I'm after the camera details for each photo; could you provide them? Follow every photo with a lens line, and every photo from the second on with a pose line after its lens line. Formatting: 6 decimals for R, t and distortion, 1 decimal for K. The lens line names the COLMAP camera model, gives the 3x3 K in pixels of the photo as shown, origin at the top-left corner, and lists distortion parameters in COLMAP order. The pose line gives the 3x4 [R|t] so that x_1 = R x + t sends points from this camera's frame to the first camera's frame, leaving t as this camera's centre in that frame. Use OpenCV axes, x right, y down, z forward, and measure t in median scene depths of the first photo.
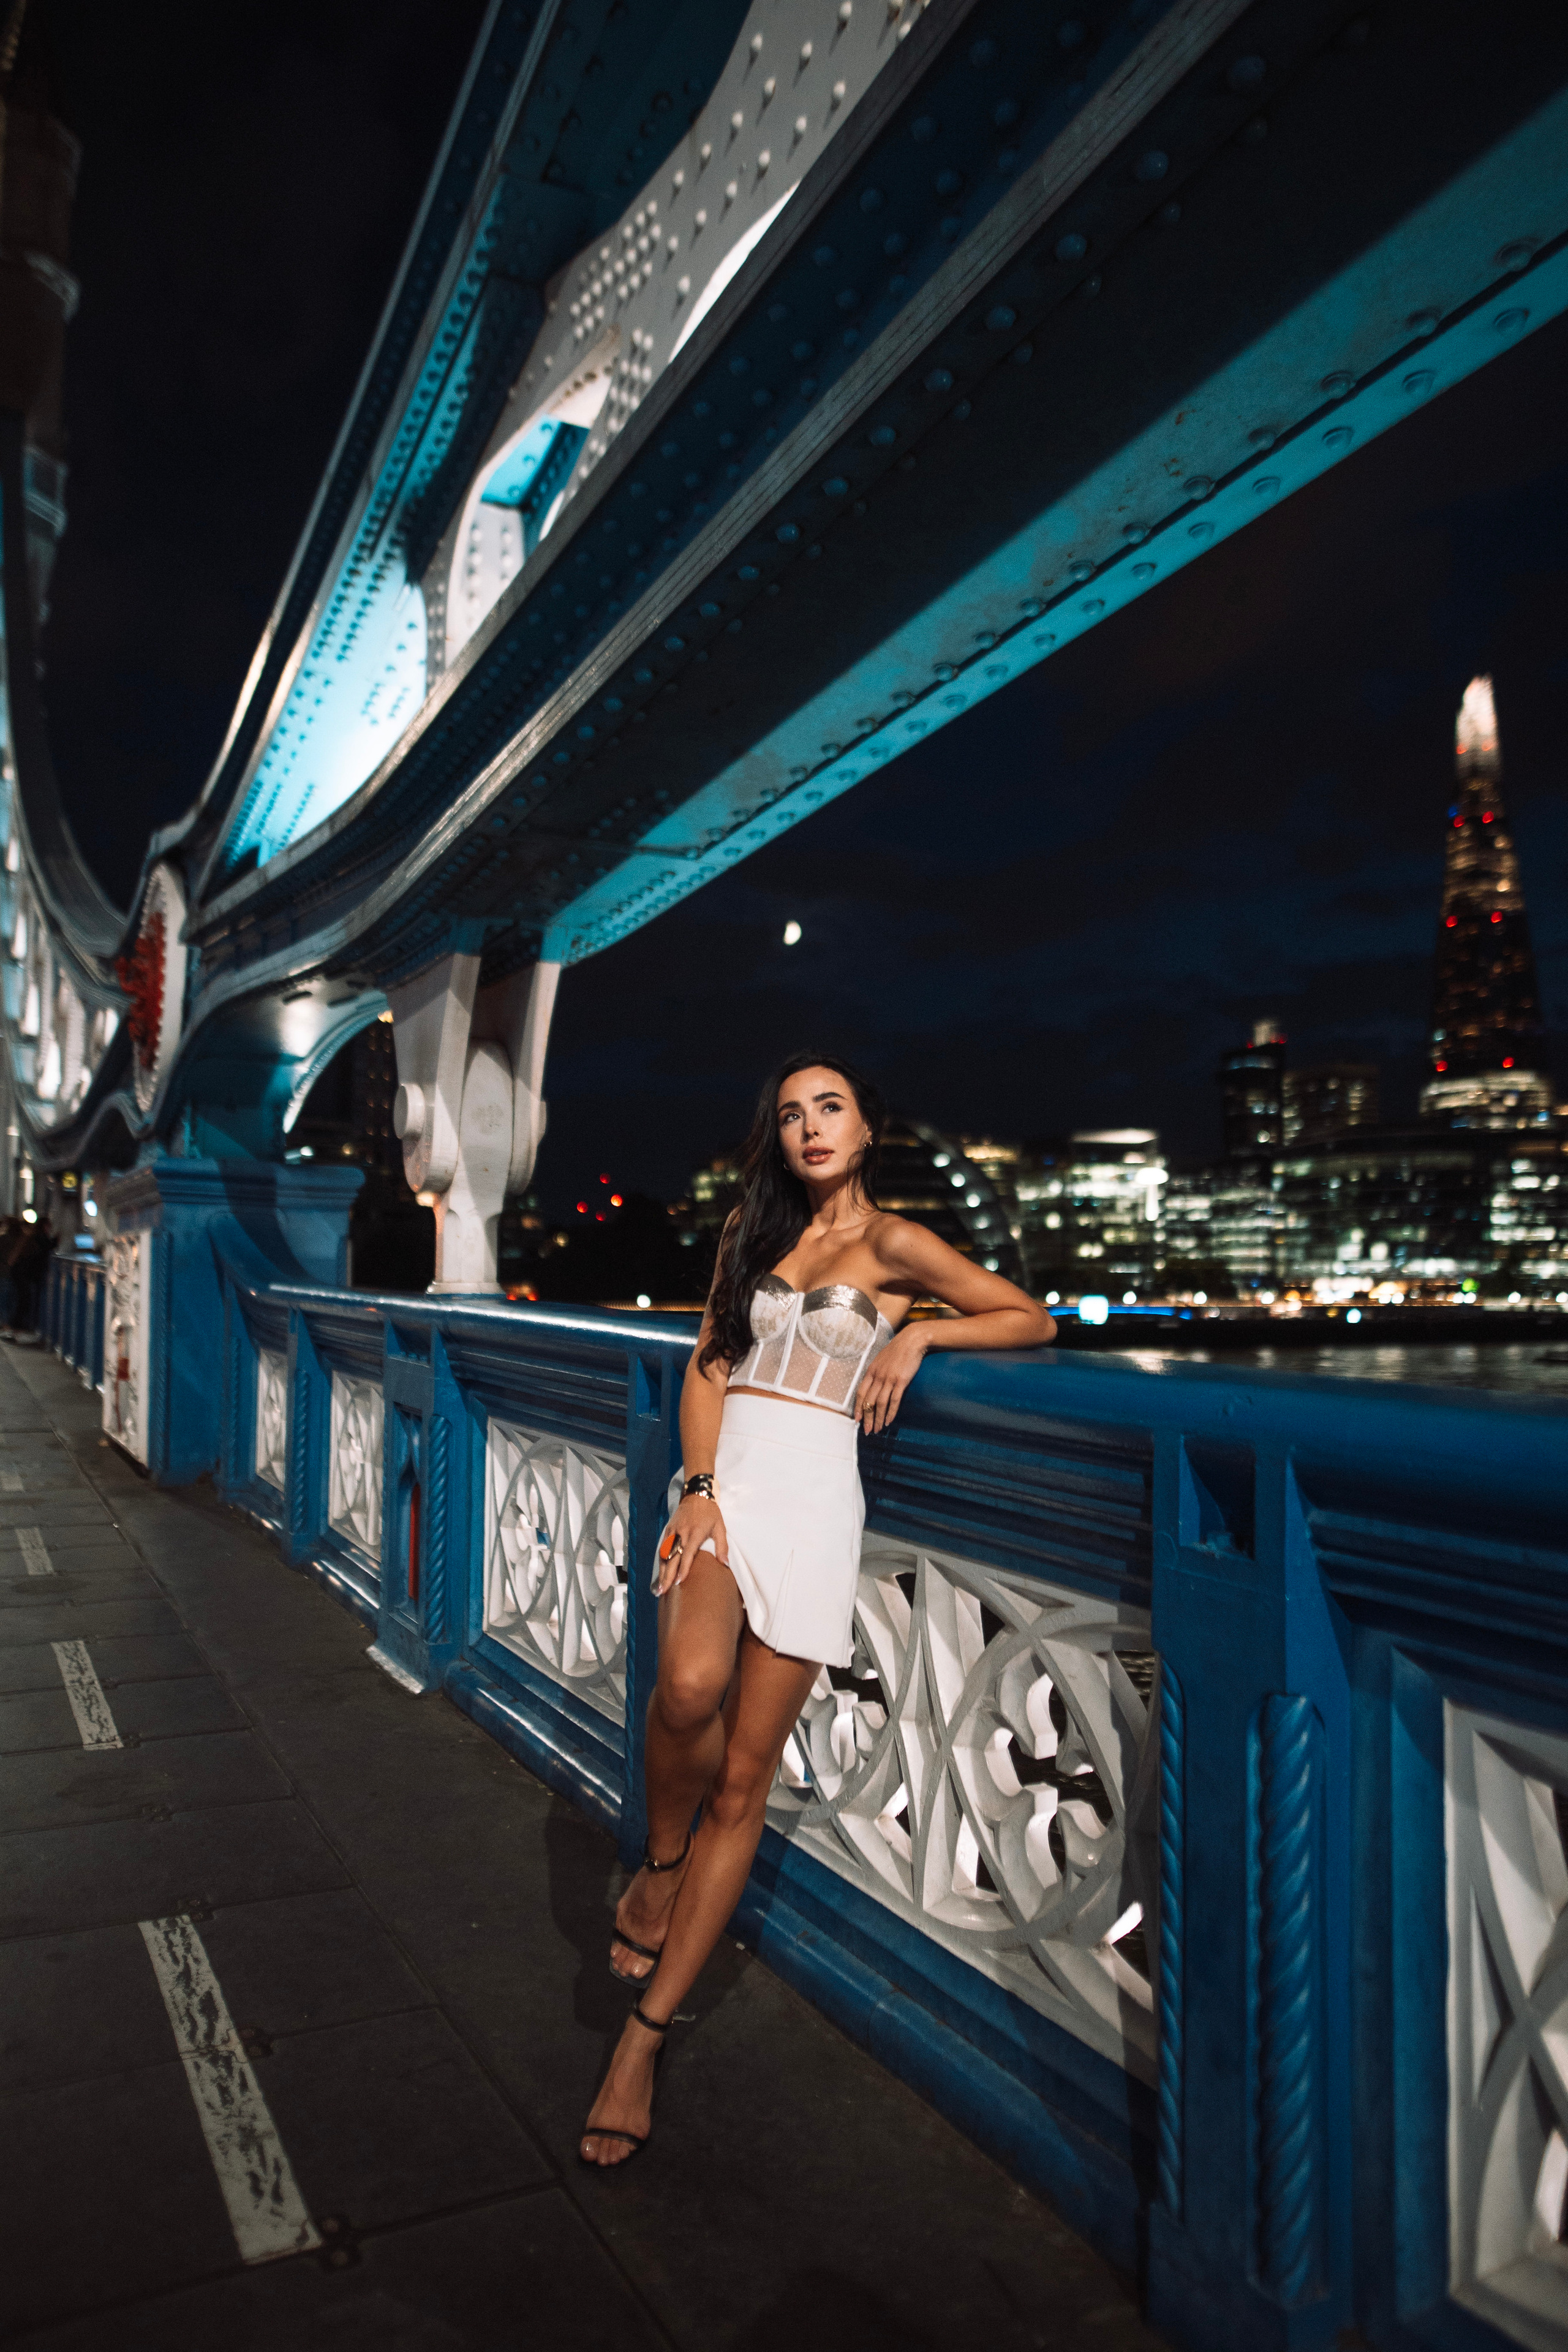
lens RADIAL K [[1625.6, 0, 798.4], [0, 1625.6, 1179.9], [0, 0, 1]] dist [-0.053319, 0.046343]
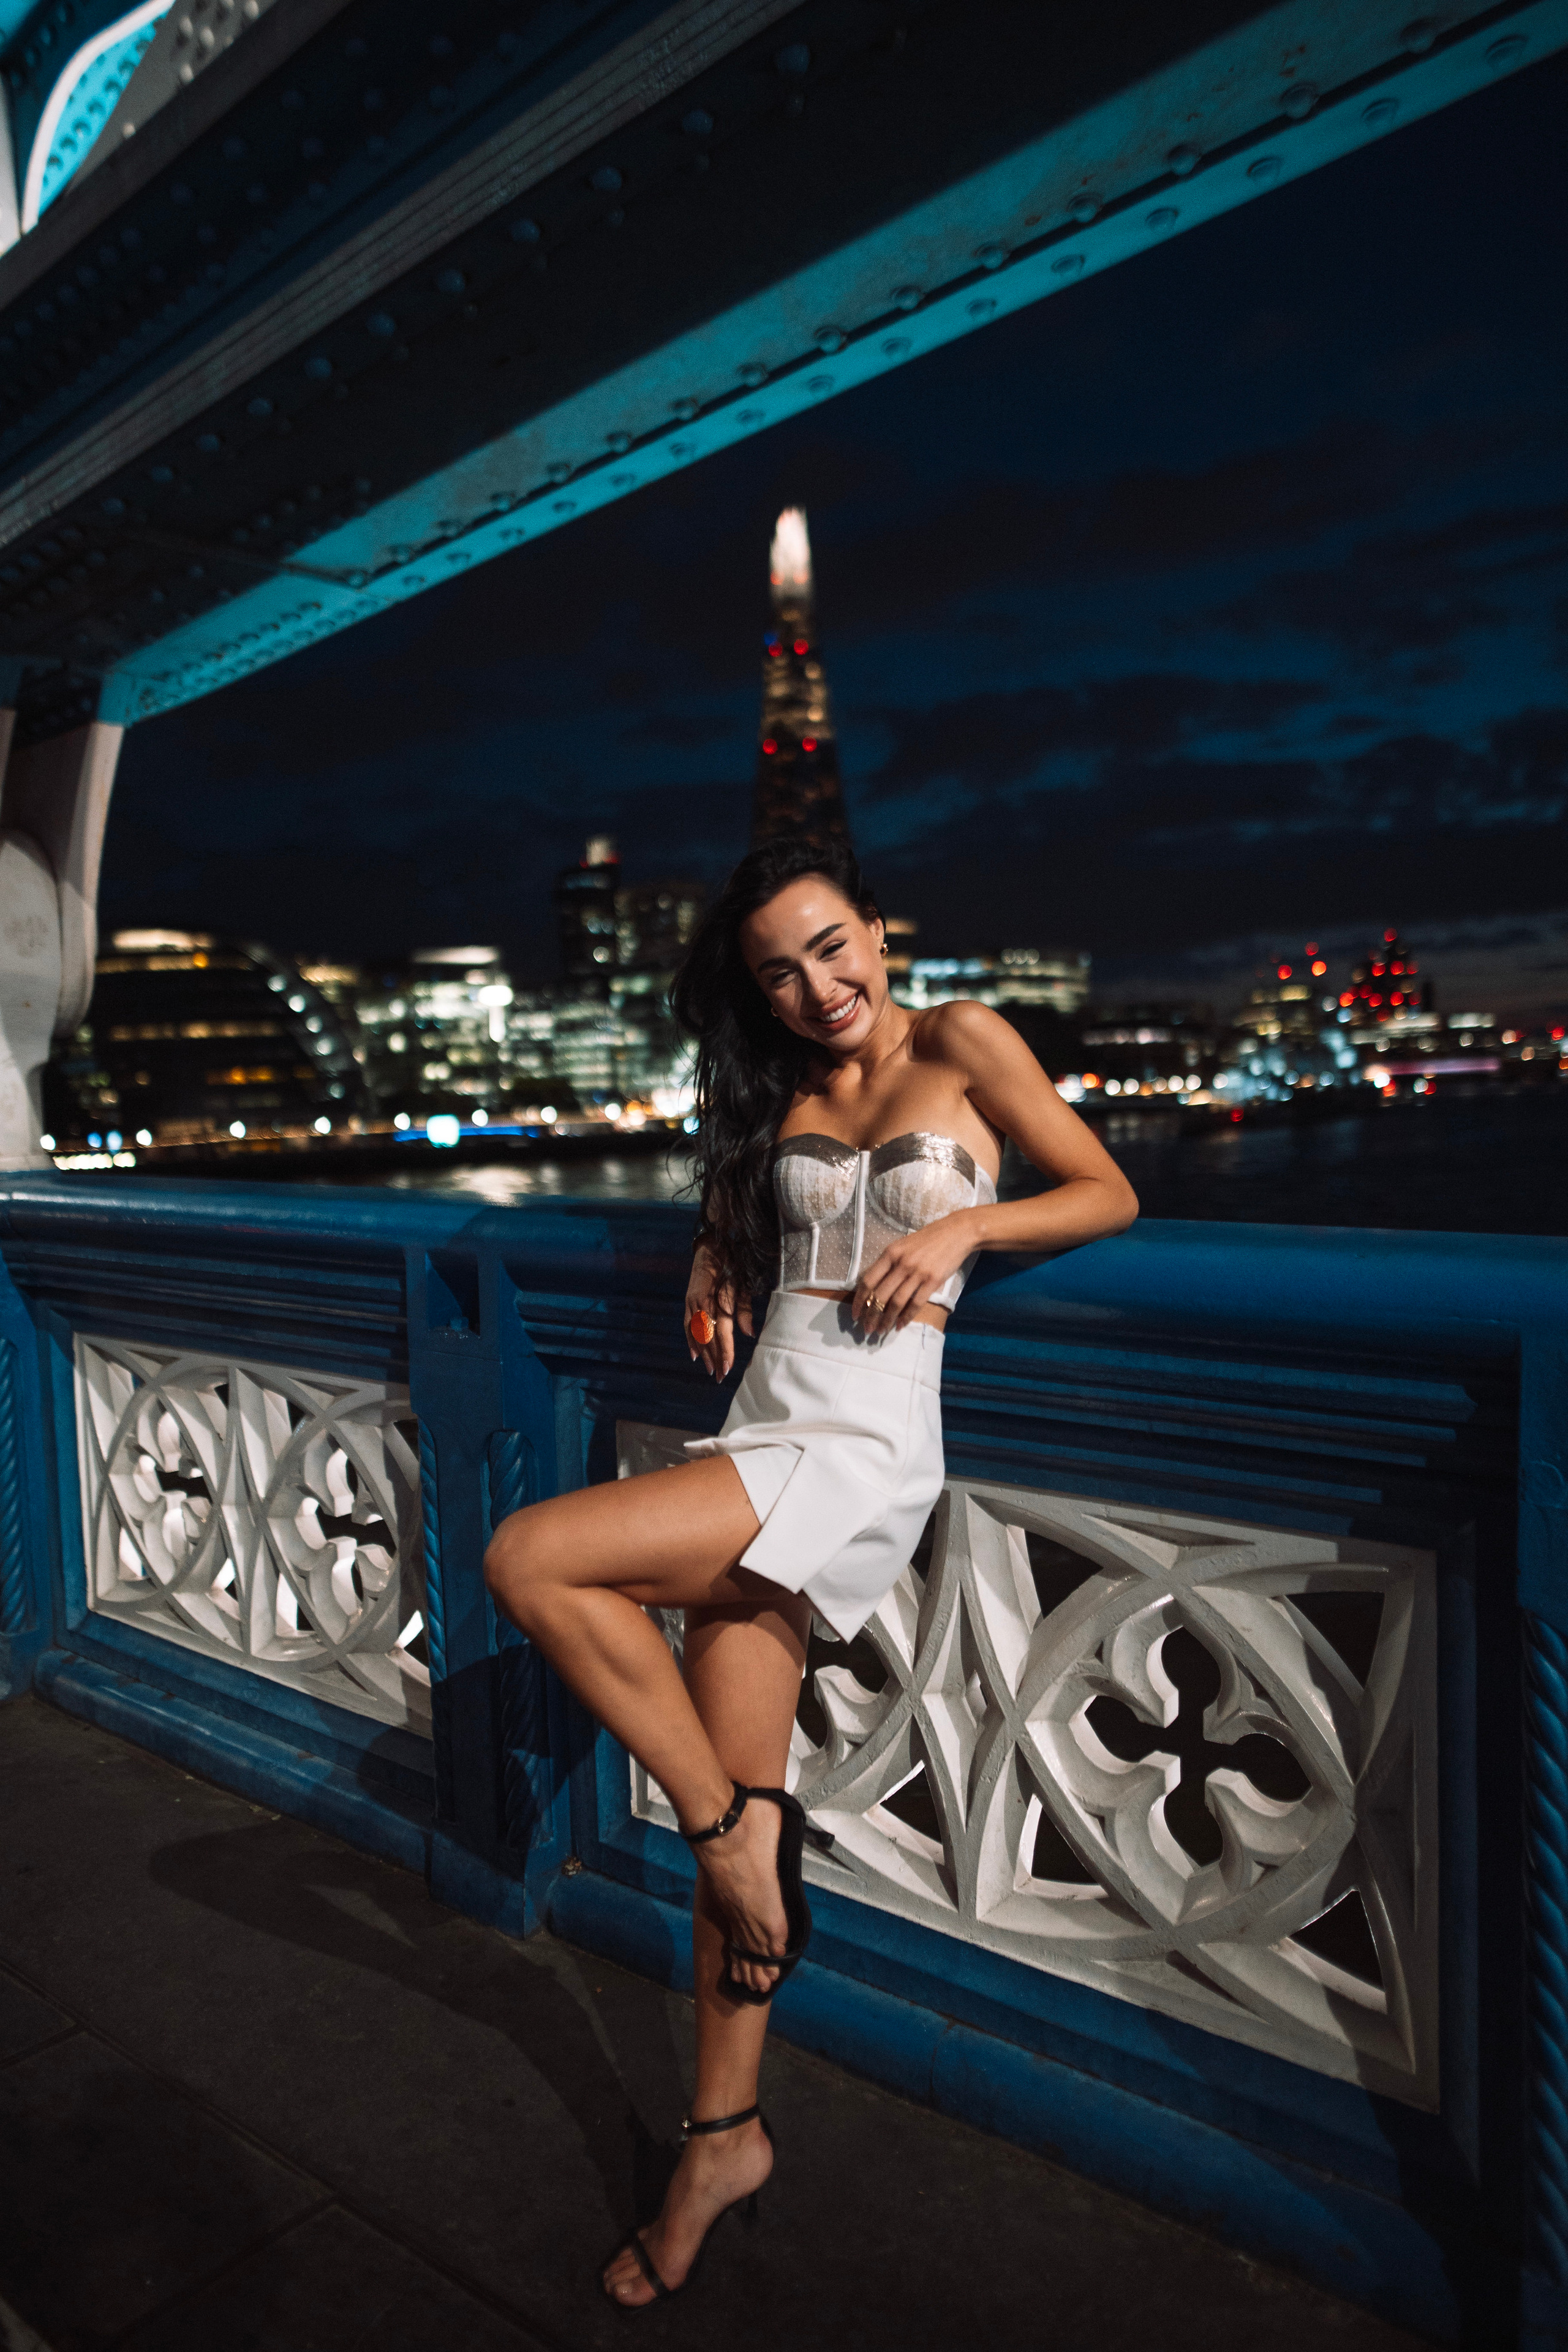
lens RADIAL K [[1625.6, 0, 798.4], [0, 1625.6, 1179.9], [0, 0, 1]] dist [-0.053319, 0.046343]
pose [[0.921263, -0.060385, 0.384224, -0.256837], [0.017618, 0.993339, 0.113871, -0.007163], [-0.388541, -0.098136, 0.916191, 0.292476]]
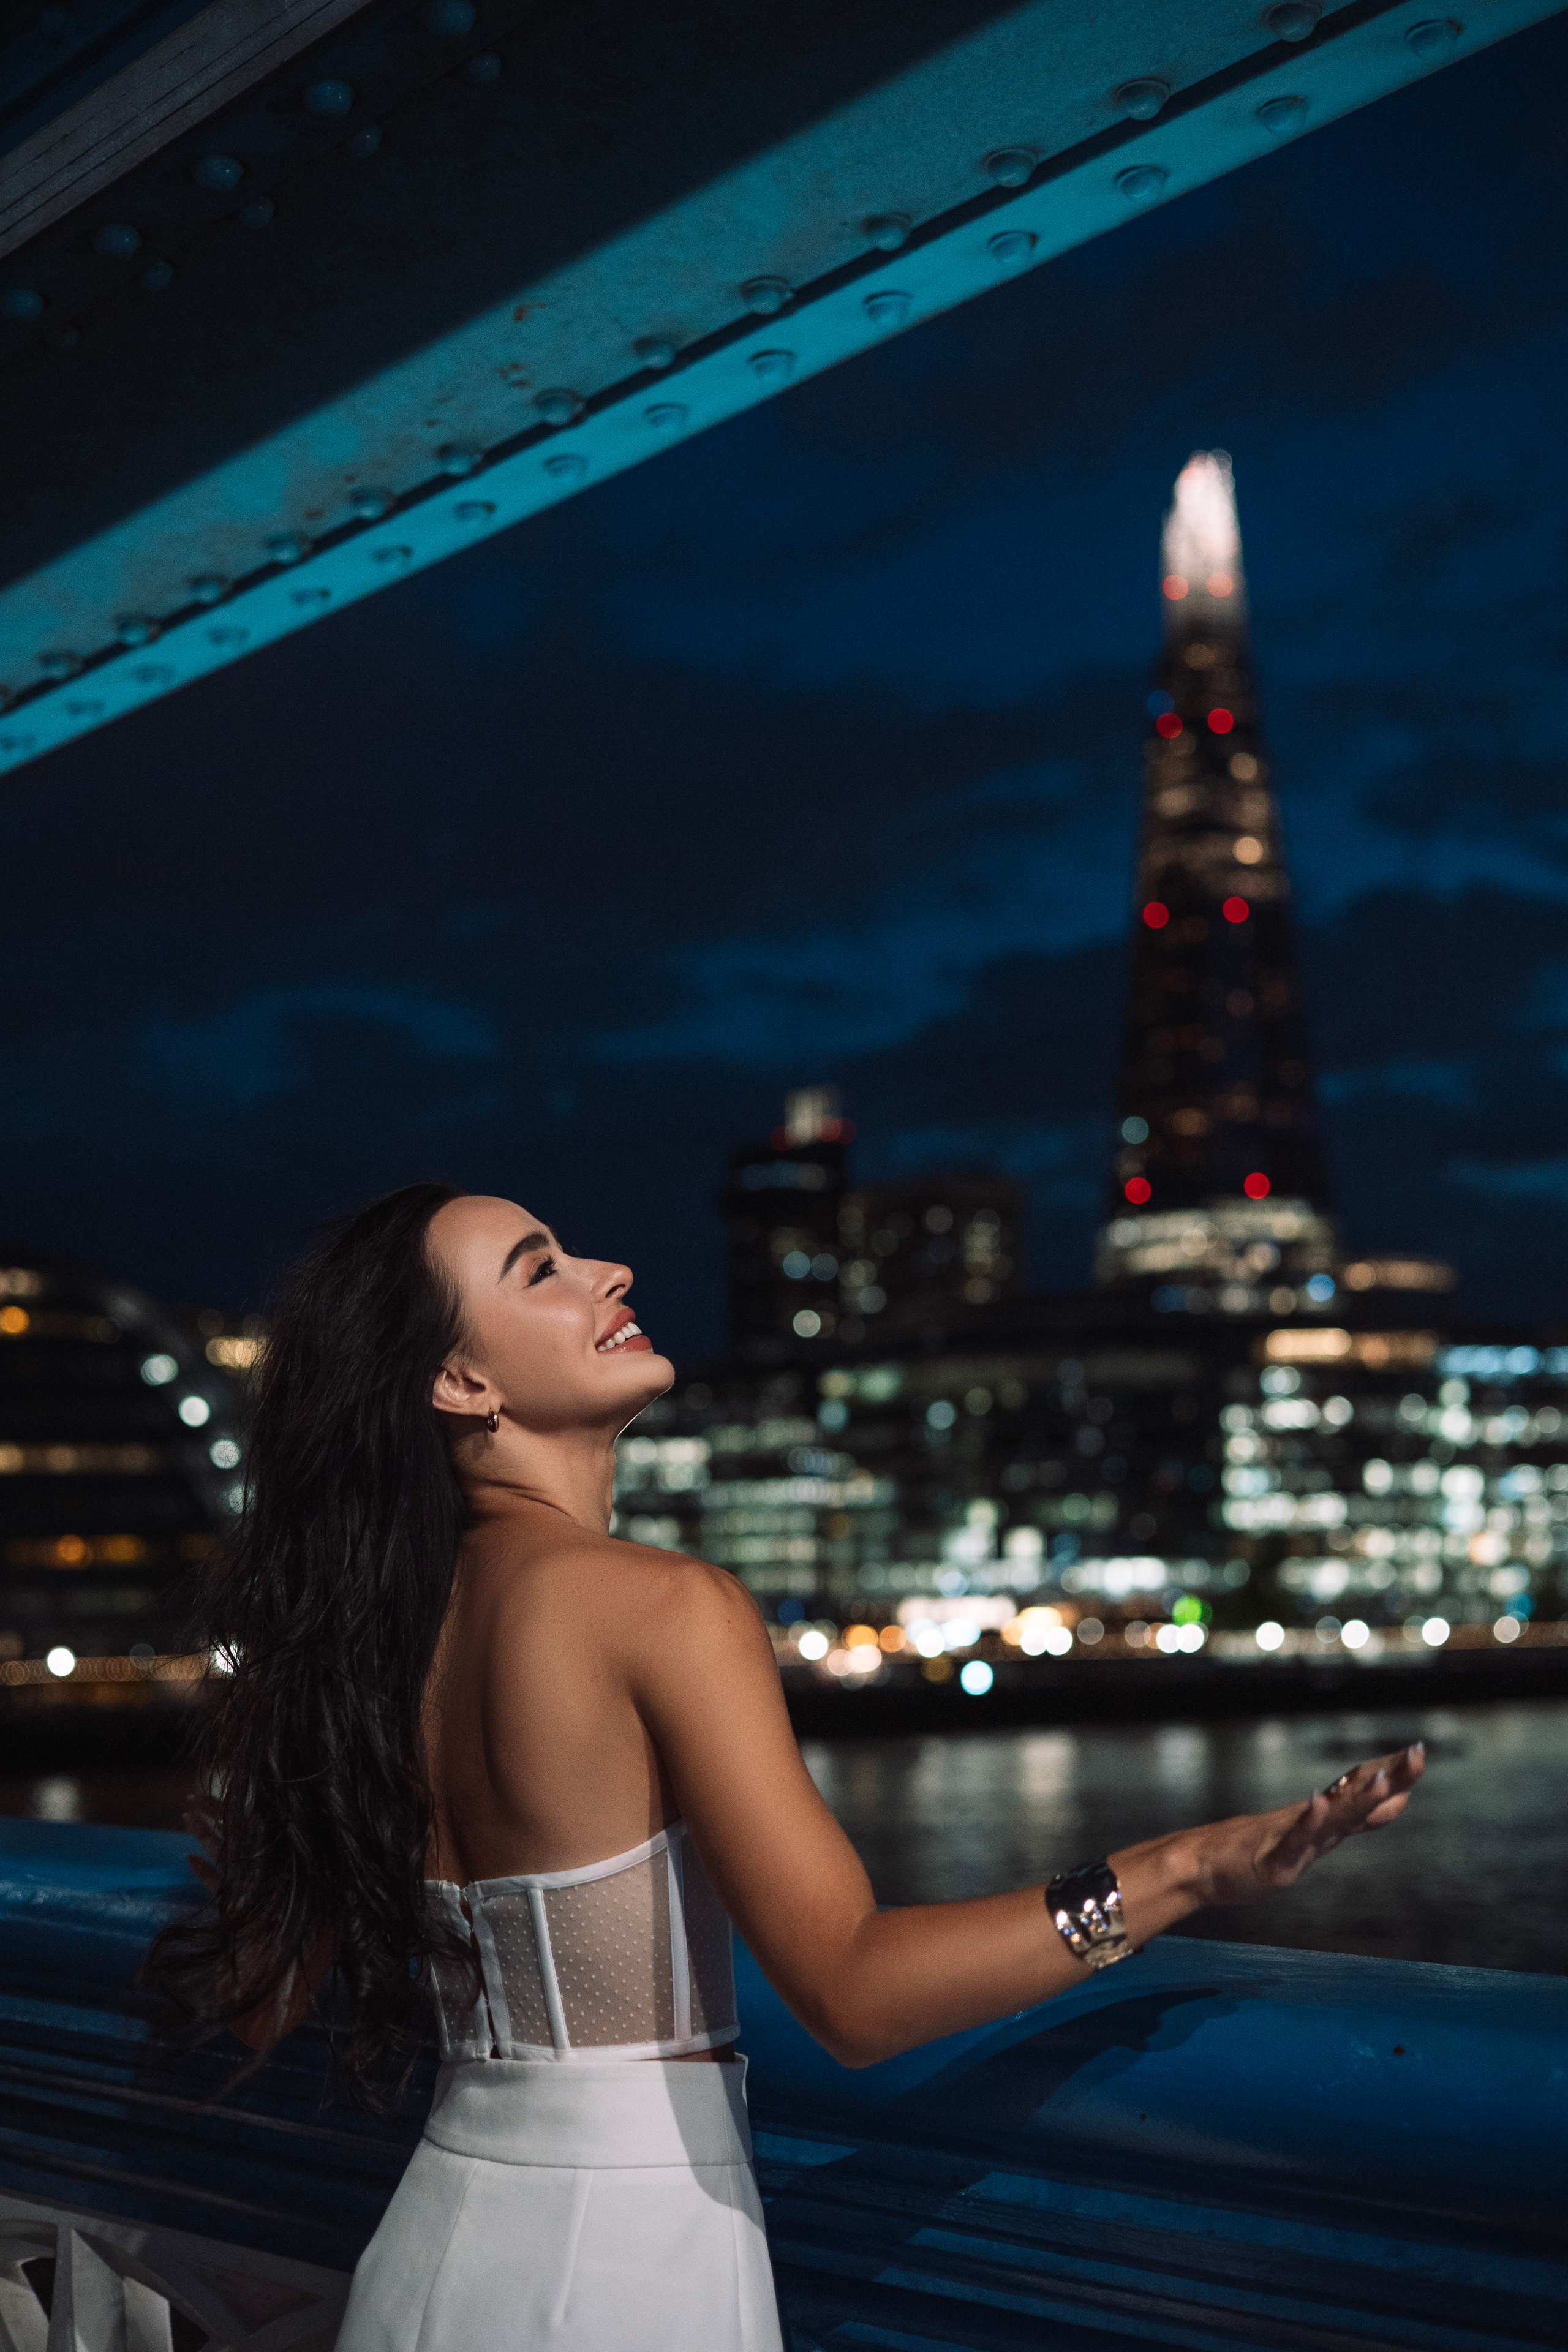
lens RADIAL K [[3323.2, 0, 818.6], [0, 3323.2, 1199.2], [0, 0, 1]] dist [0.003875, -0.026344]
pose [[0.960079, 0.017699, 0.279169, -0.000873], [-0.000249, 0.998050, -0.062419, -0.046423], [-0.279730, 0.059857, 0.958211, -0.180174]]
